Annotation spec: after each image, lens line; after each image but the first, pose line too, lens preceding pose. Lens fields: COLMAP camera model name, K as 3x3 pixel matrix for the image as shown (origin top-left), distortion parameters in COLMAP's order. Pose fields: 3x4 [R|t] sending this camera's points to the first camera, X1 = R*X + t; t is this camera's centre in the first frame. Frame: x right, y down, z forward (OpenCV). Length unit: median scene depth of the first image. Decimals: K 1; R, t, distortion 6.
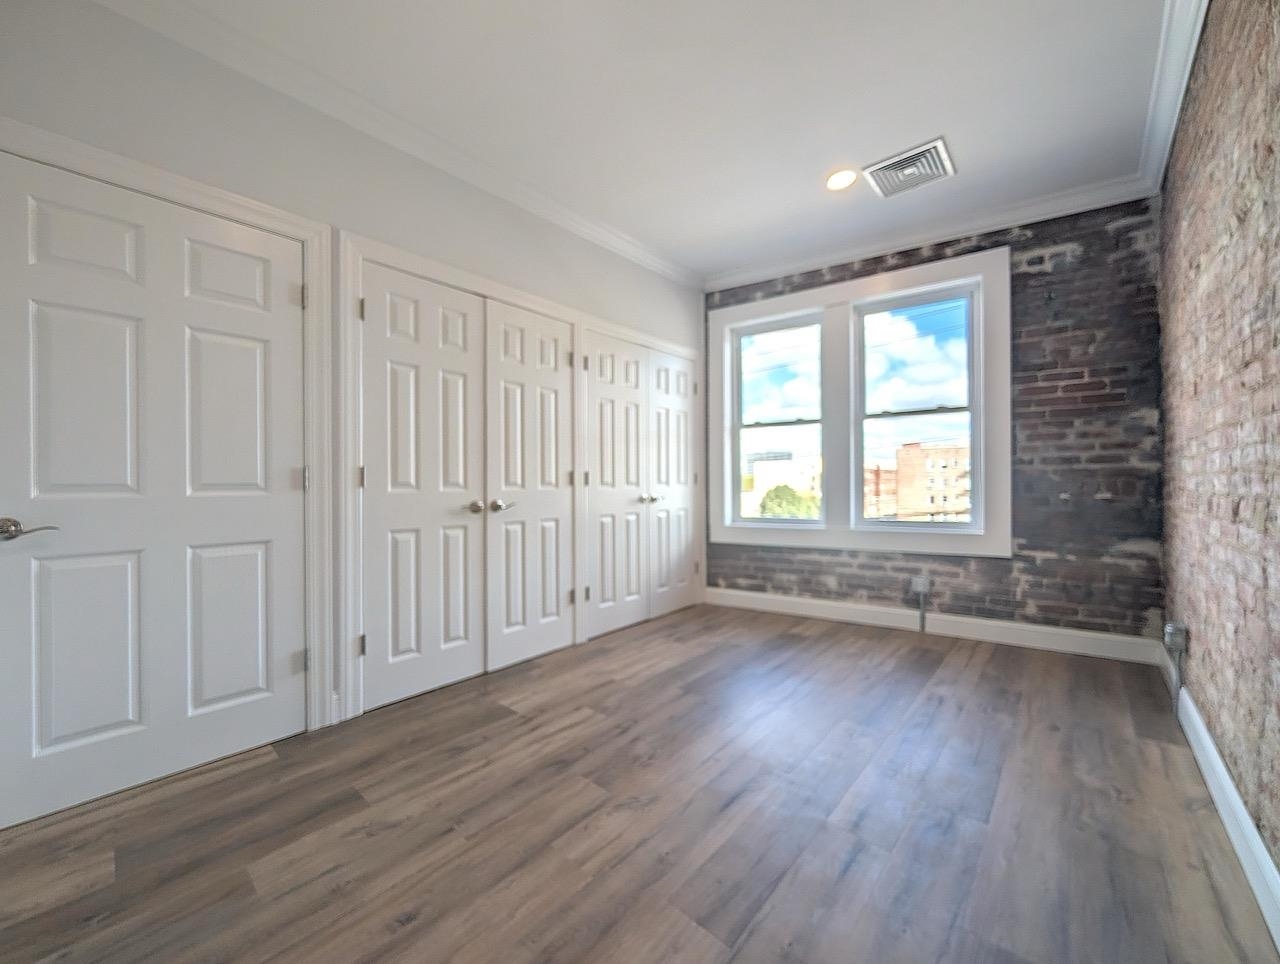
lens RADIAL K [[492.6, 0, 645.0], [0, 492.6, 481.0], [0, 0, 1]] dist [-0.000585, -0.000092]
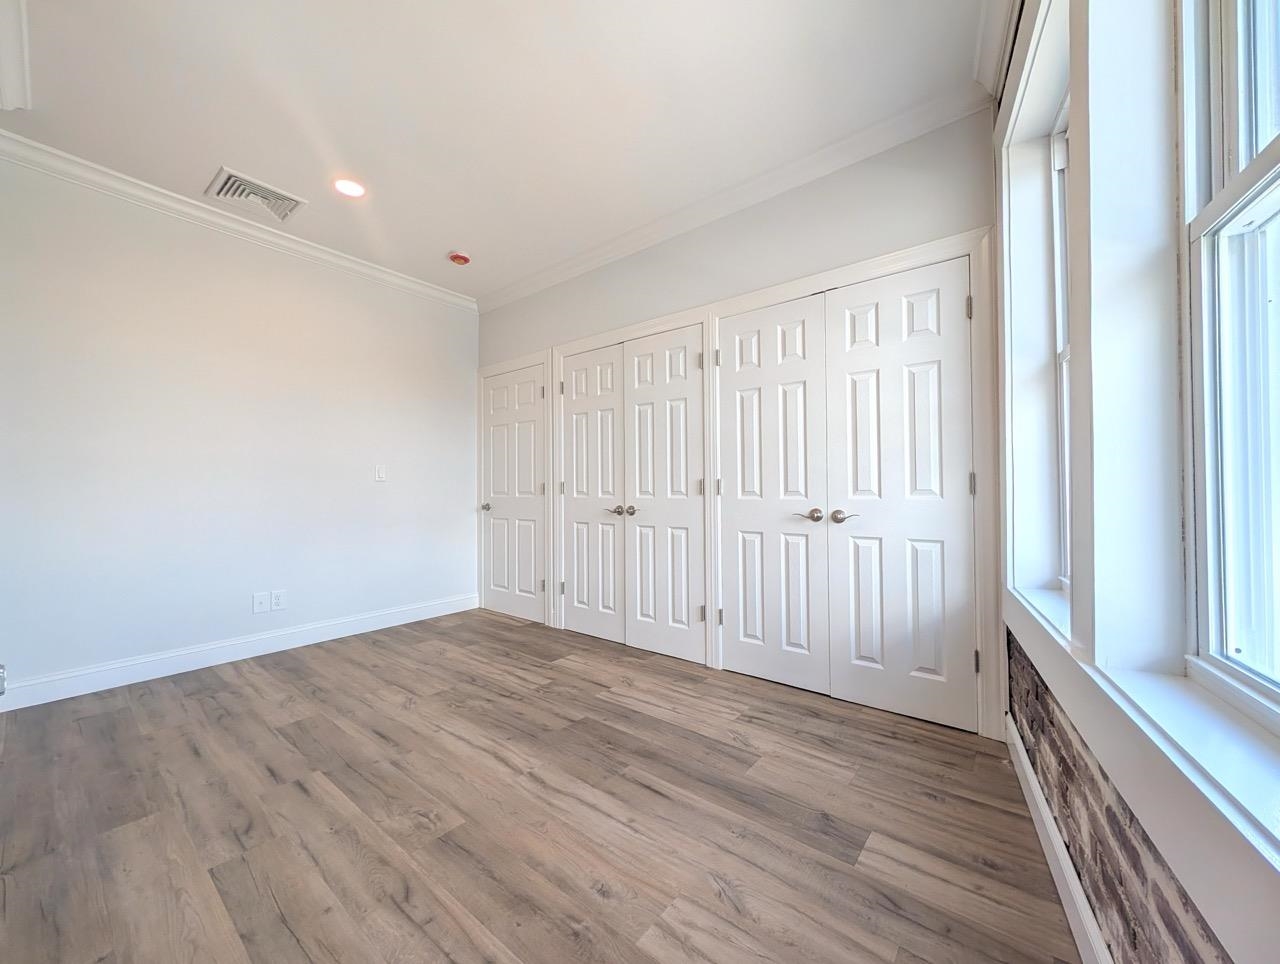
lens RADIAL K [[492.6, 0, 638.9], [0, 492.6, 480.7], [0, 0, 1]] dist [-0.000585, -0.000092]
pose [[0.043521, -0.012686, -0.998972, 0.818908], [0.008240, 0.999890, -0.012339, -0.006922], [0.999019, -0.007694, 0.043621, 0.873385]]
